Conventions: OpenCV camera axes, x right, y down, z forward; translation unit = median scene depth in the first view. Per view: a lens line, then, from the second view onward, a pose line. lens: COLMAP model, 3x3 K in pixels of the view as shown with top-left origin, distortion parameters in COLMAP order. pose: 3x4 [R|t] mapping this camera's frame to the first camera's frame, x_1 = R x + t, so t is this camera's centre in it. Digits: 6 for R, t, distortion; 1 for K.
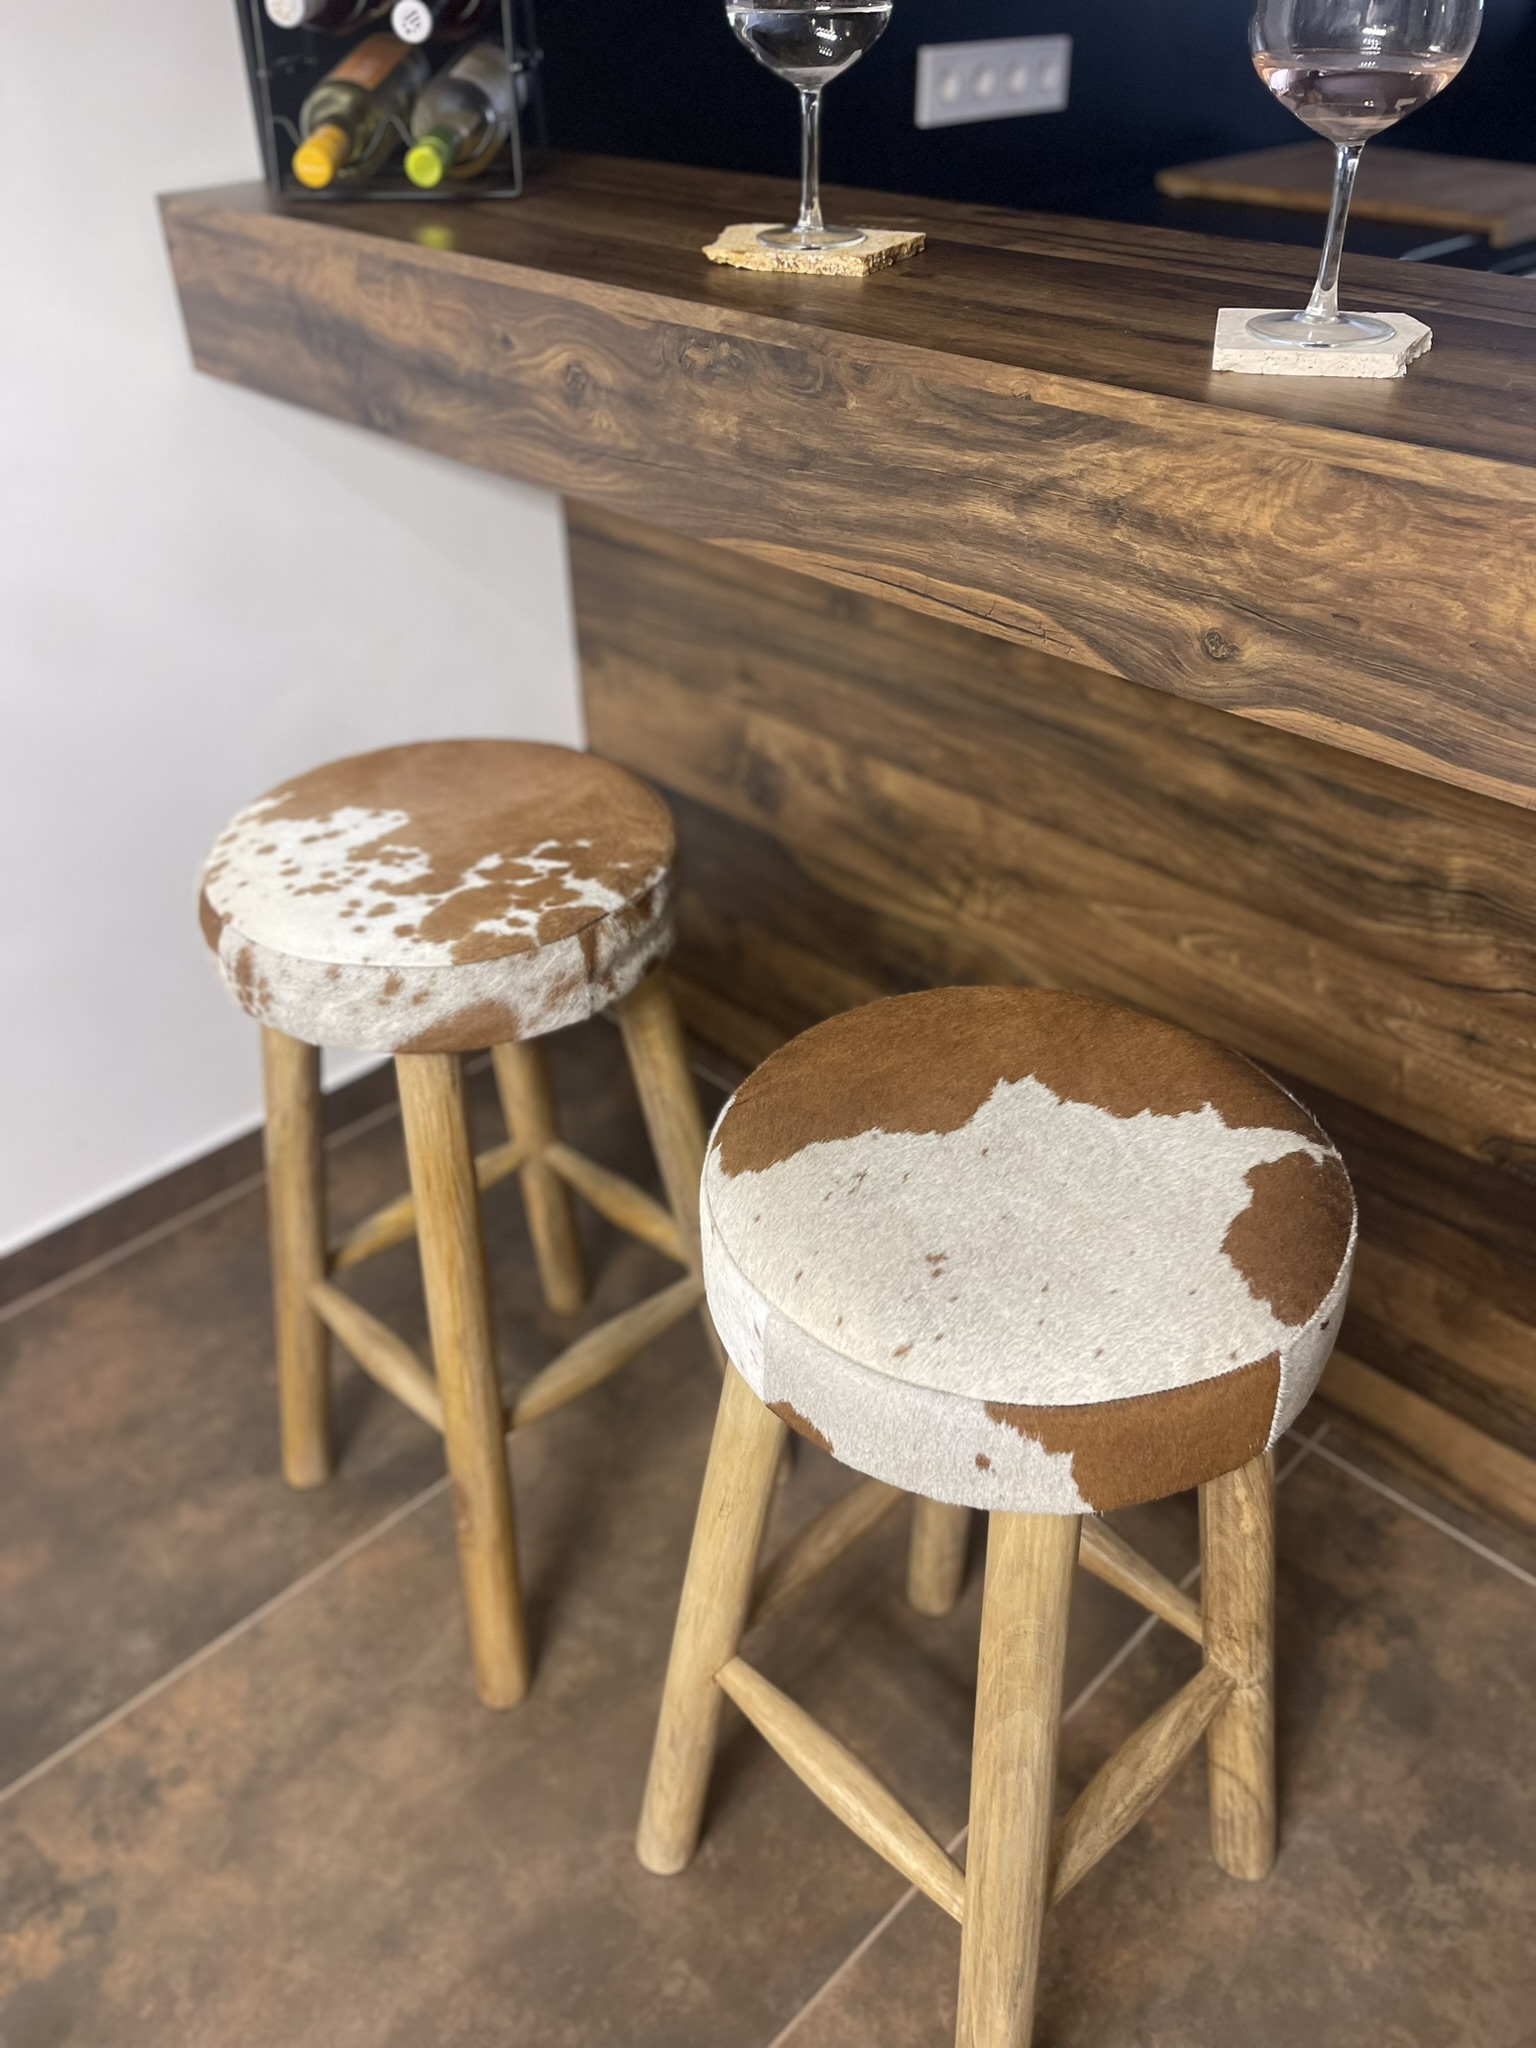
lens RADIAL K [[1558.1, 0, 774.9], [0, 1558.1, 1039.8], [0, 0, 1]] dist [0.069103, -0.099326]
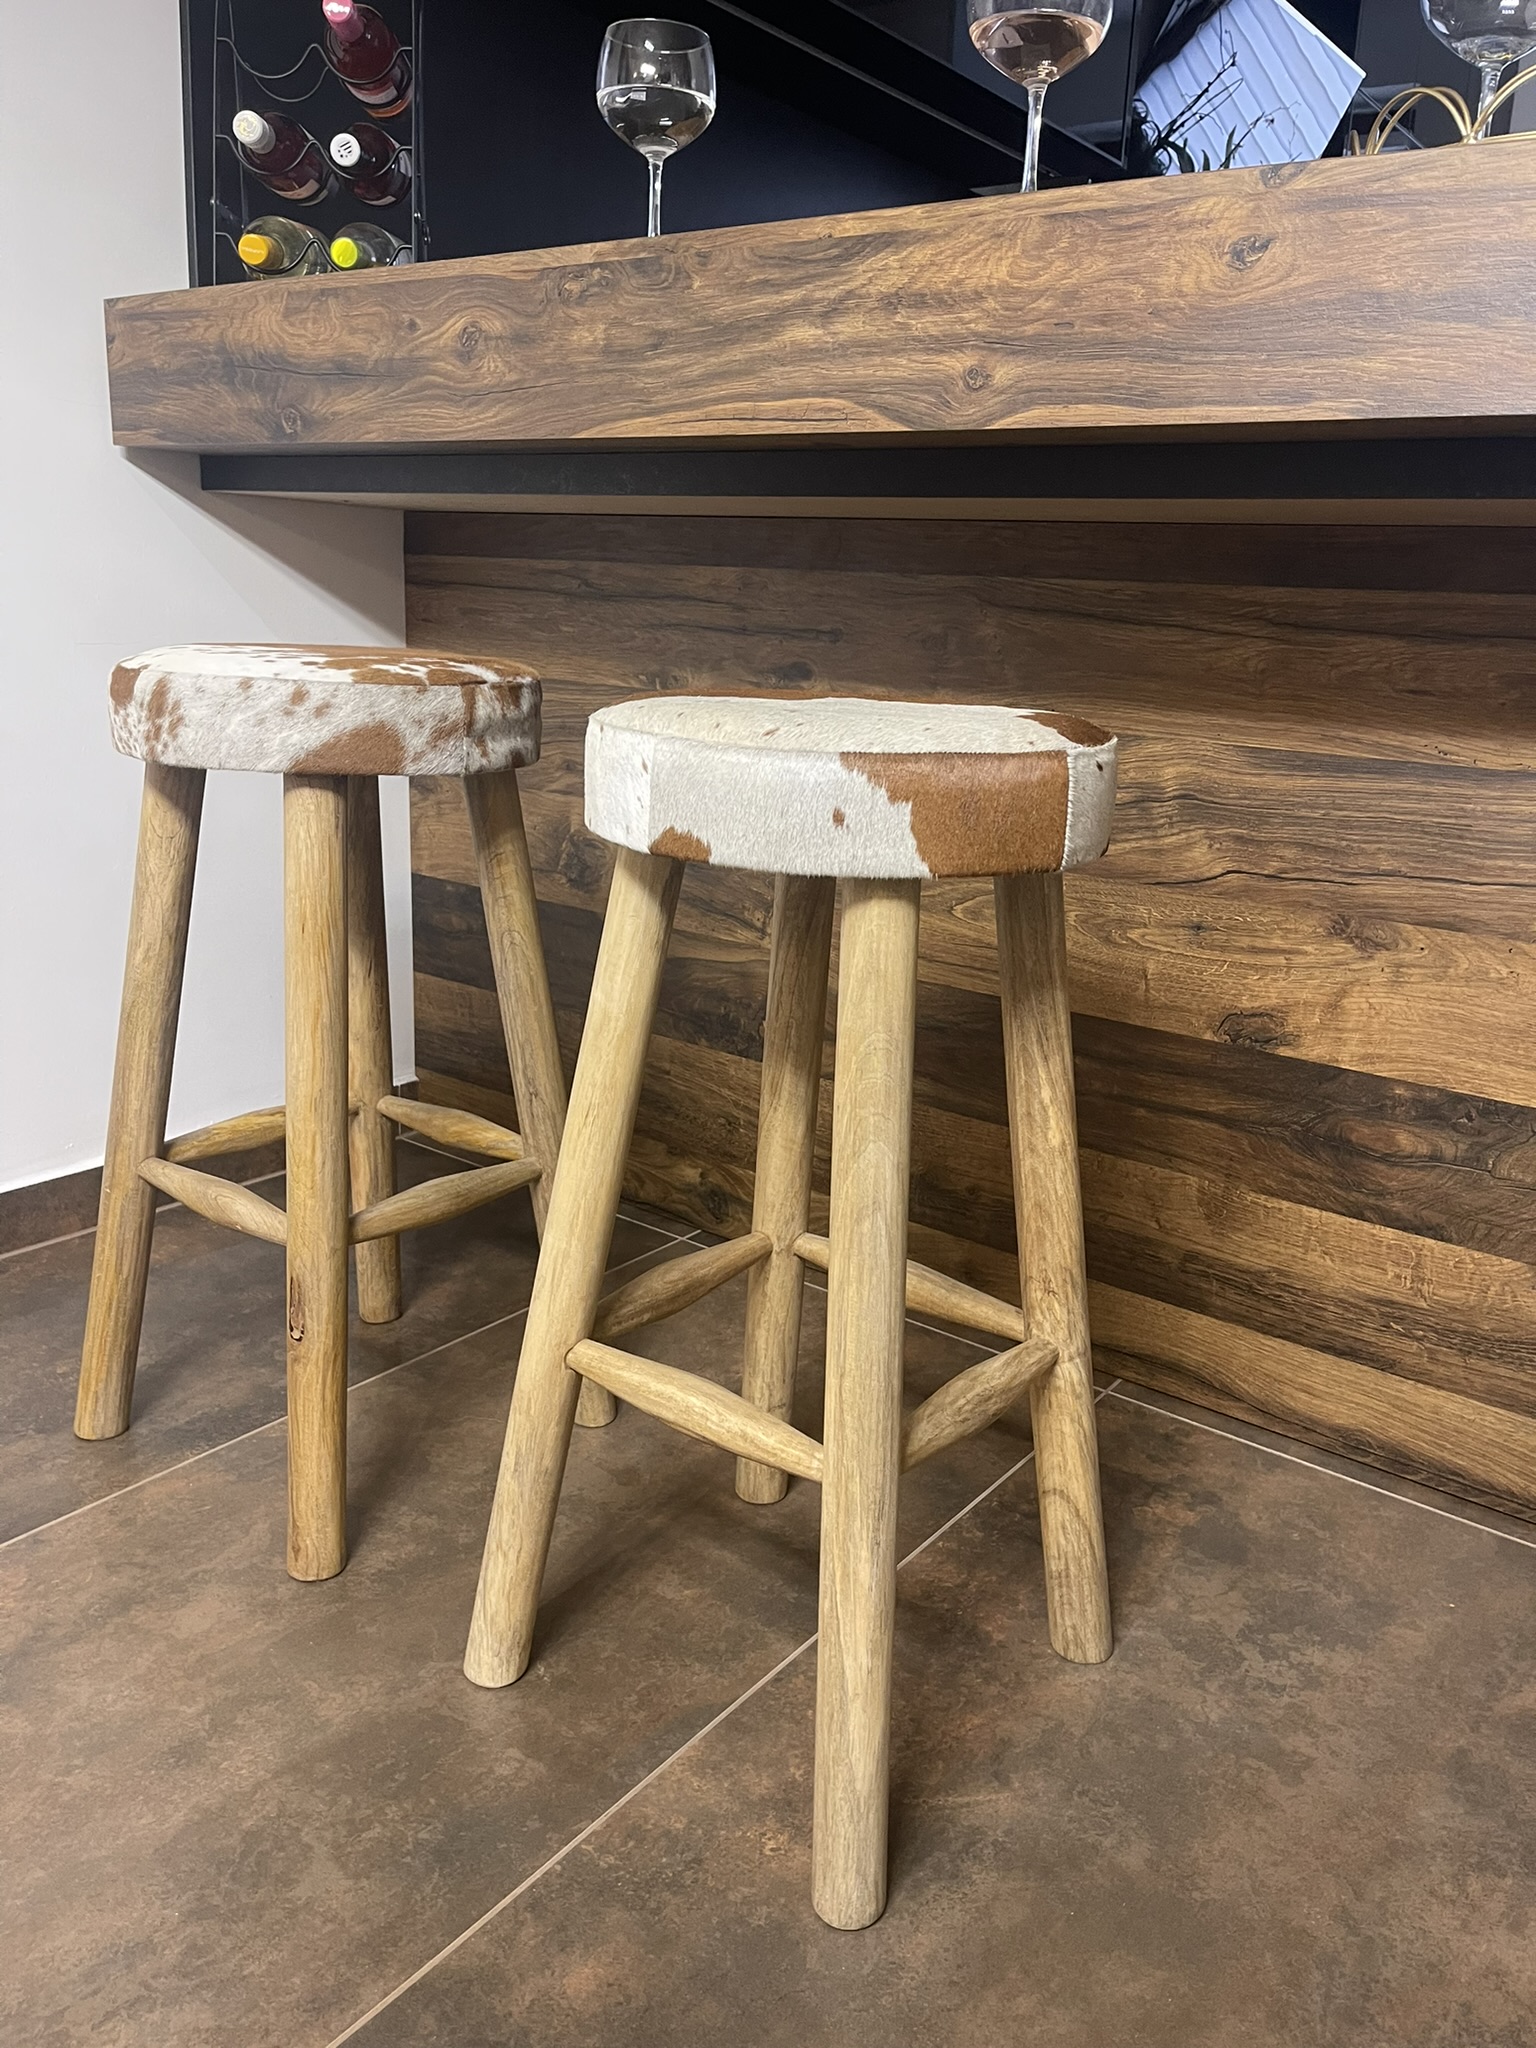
lens RADIAL K [[1561.5, 0, 776.8], [0, 1561.5, 1036.3], [0, 0, 1]] dist [0.067317, -0.094228]
pose [[0.988034, 0.022237, 0.152623, -0.059647], [0.031589, 0.939400, -0.341366, 0.527353], [-0.150965, 0.342102, 0.927457, -0.032588]]
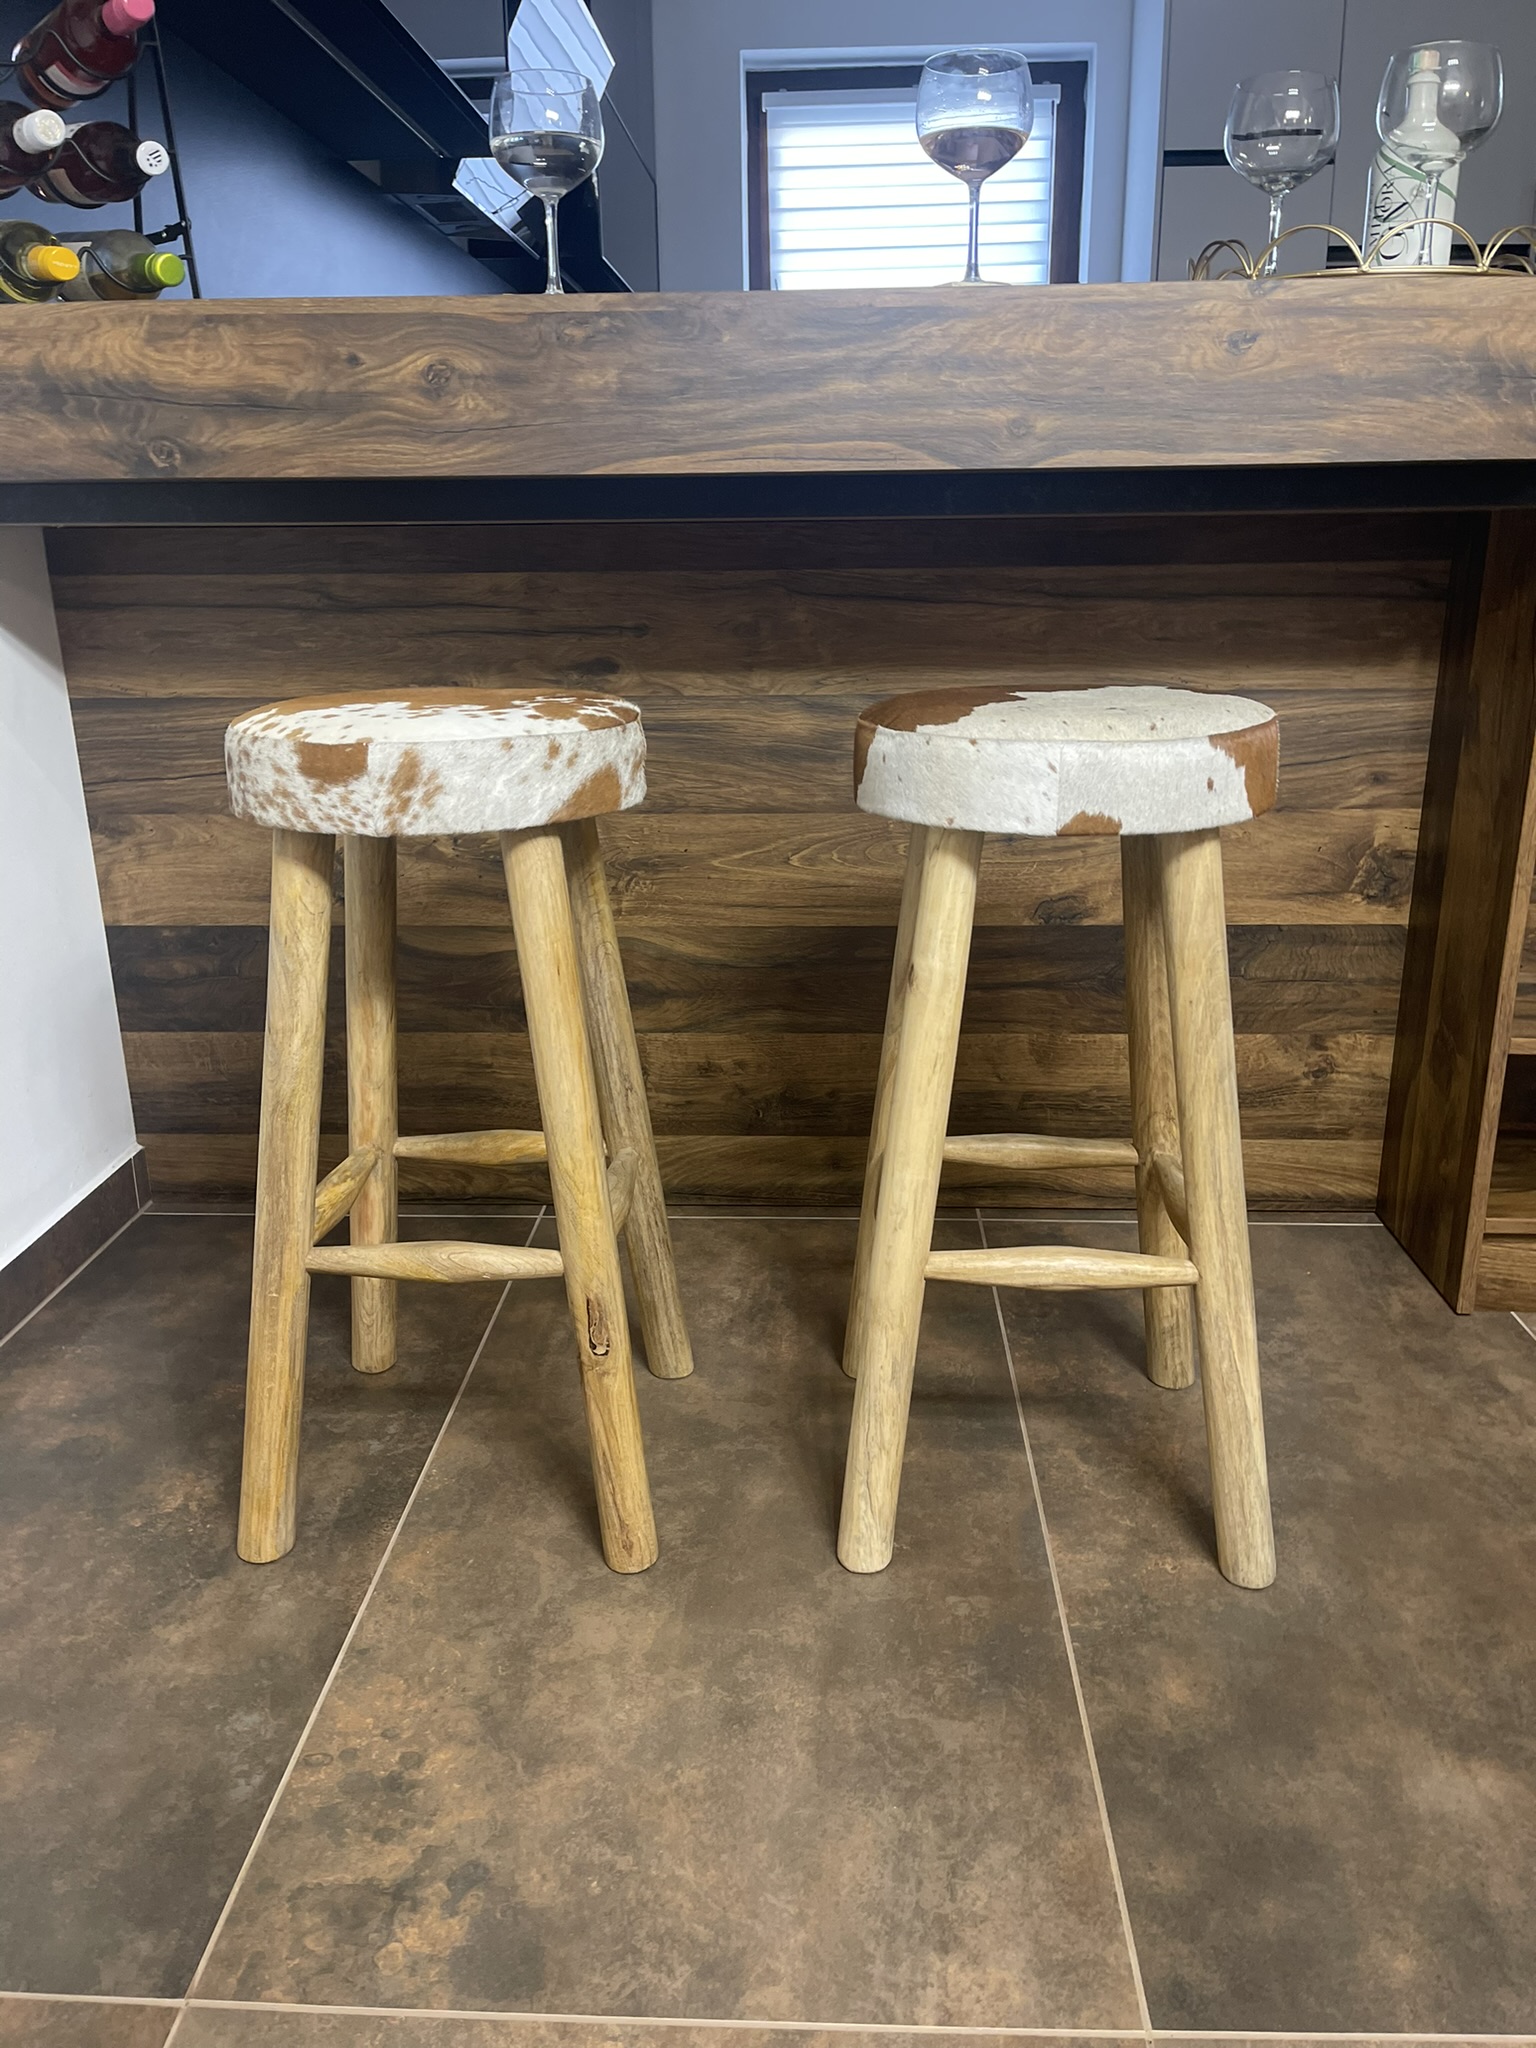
lens RADIAL K [[1558.1, 0, 774.3], [0, 1558.1, 1039.8], [0, 0, 1]] dist [0.069103, -0.099326]
pose [[0.737454, -0.199187, 0.645357, -0.816459], [0.396932, 0.900910, -0.175515, 0.385764], [-0.546449, 0.385597, 0.743444, 0.090647]]
